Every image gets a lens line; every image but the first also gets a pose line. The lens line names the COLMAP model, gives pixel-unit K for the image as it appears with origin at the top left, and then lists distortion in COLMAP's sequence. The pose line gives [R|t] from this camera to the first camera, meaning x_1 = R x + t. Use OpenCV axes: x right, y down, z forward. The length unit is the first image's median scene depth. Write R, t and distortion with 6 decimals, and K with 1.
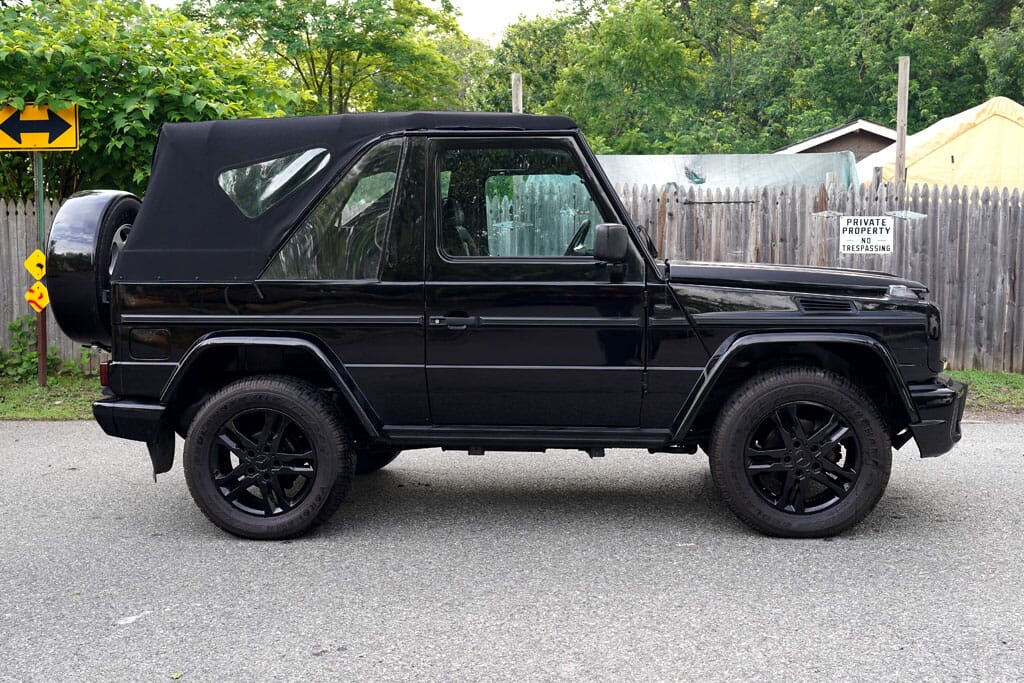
lens RADIAL K [[1067.5, 0, 513.7], [0, 1067.5, 328.2], [0, 0, 1]] dist [-0.011337, 0.033691]
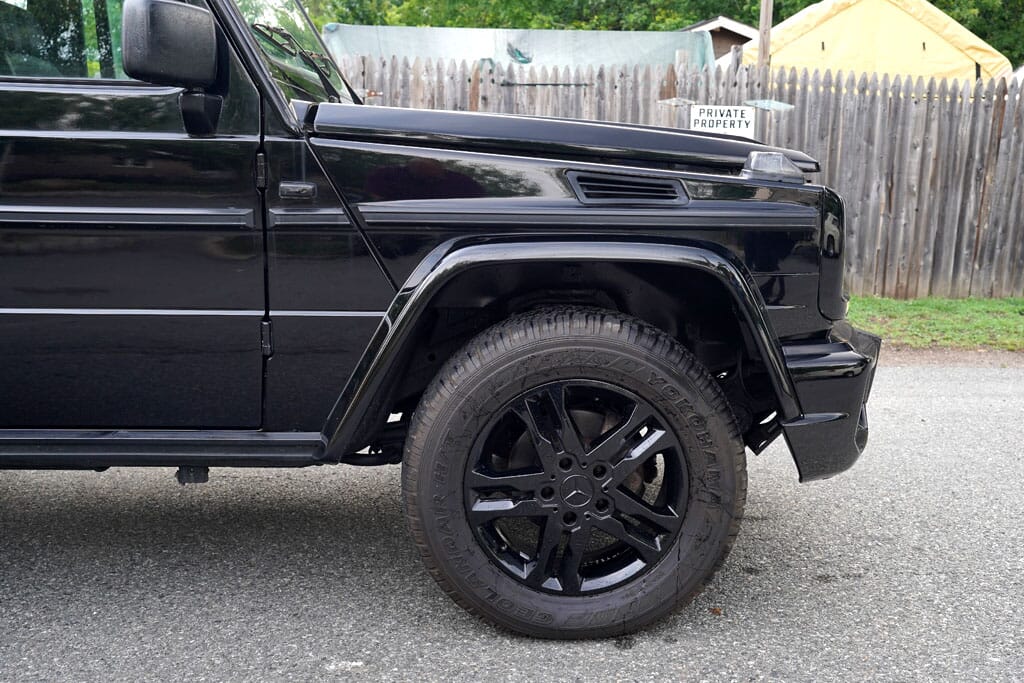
lens RADIAL K [[1034.5, 0, 512.0], [0, 1034.5, 341.5], [0, 0, 1]] dist [-0.004725, 0.005132]
pose [[0.993053, -0.004973, 0.117564, 0.077371], [-0.005966, 0.995694, 0.092511, 0.002502], [-0.117518, -0.092569, 0.988747, 0.221572]]
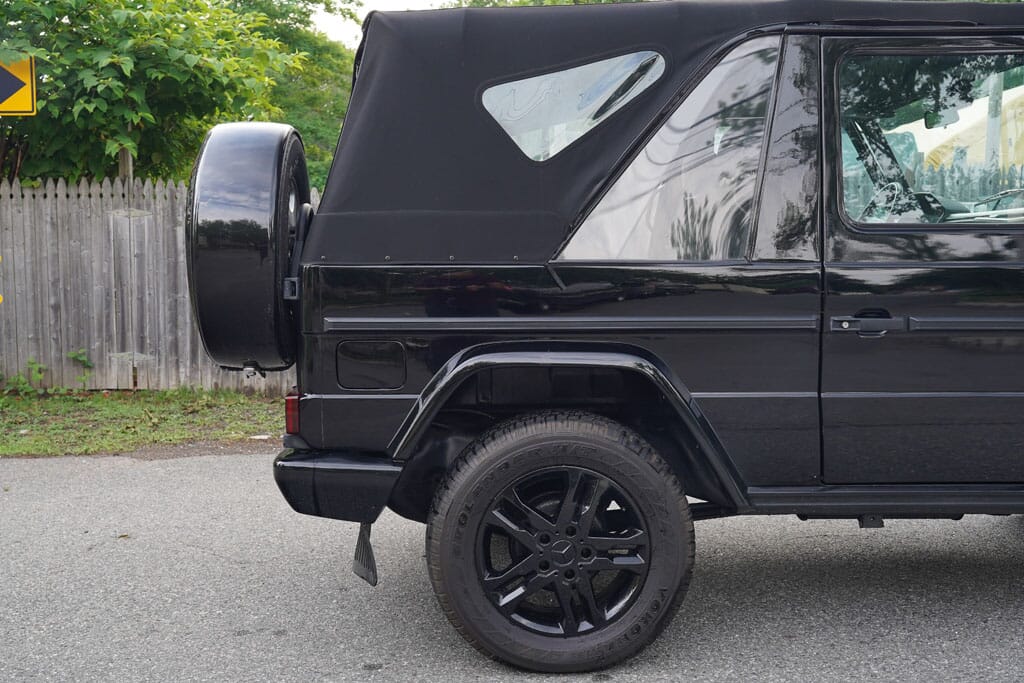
lens RADIAL K [[1041.2, 0, 486.0], [0, 1041.2, 346.4], [0, 0, 1]] dist [0.002722, 0.021580]
pose [[0.994074, -0.012801, 0.107950, -0.150330], [0.011008, 0.999792, 0.017188, -0.002721], [-0.108147, -0.015898, 0.994008, 0.173089]]
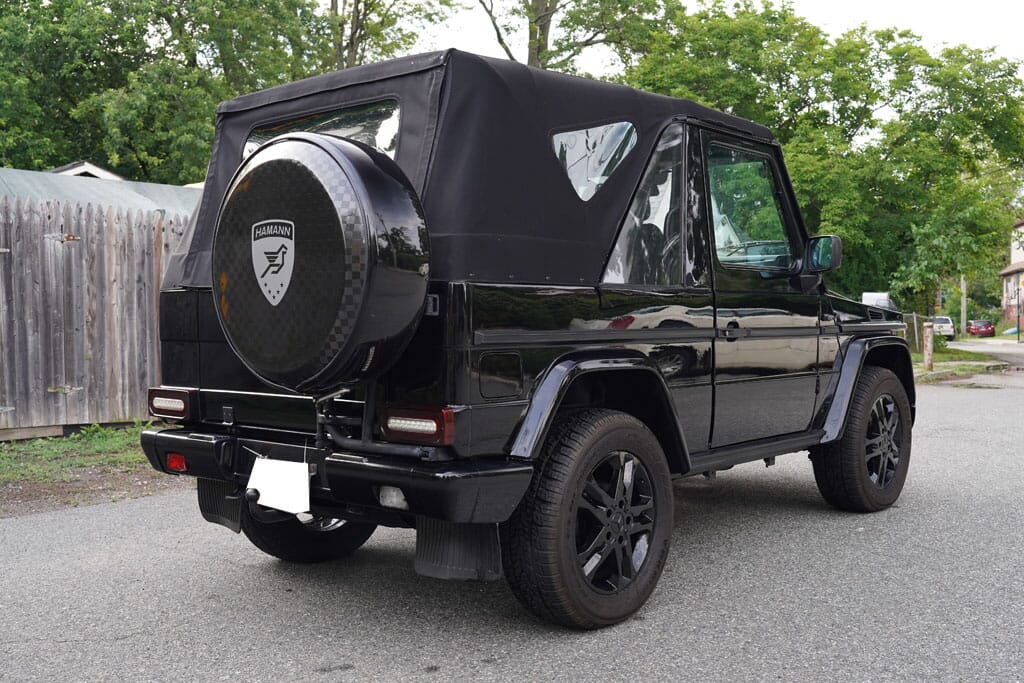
lens RADIAL K [[1067.5, 0, 513.7], [0, 1067.5, 328.2], [0, 0, 1]] dist [-0.011337, 0.033691]
pose [[0.597505, -0.014816, 0.801728, -0.393326], [0.061147, 0.997760, -0.027132, 0.001772], [-0.799530, 0.065235, 0.597072, 0.262035]]
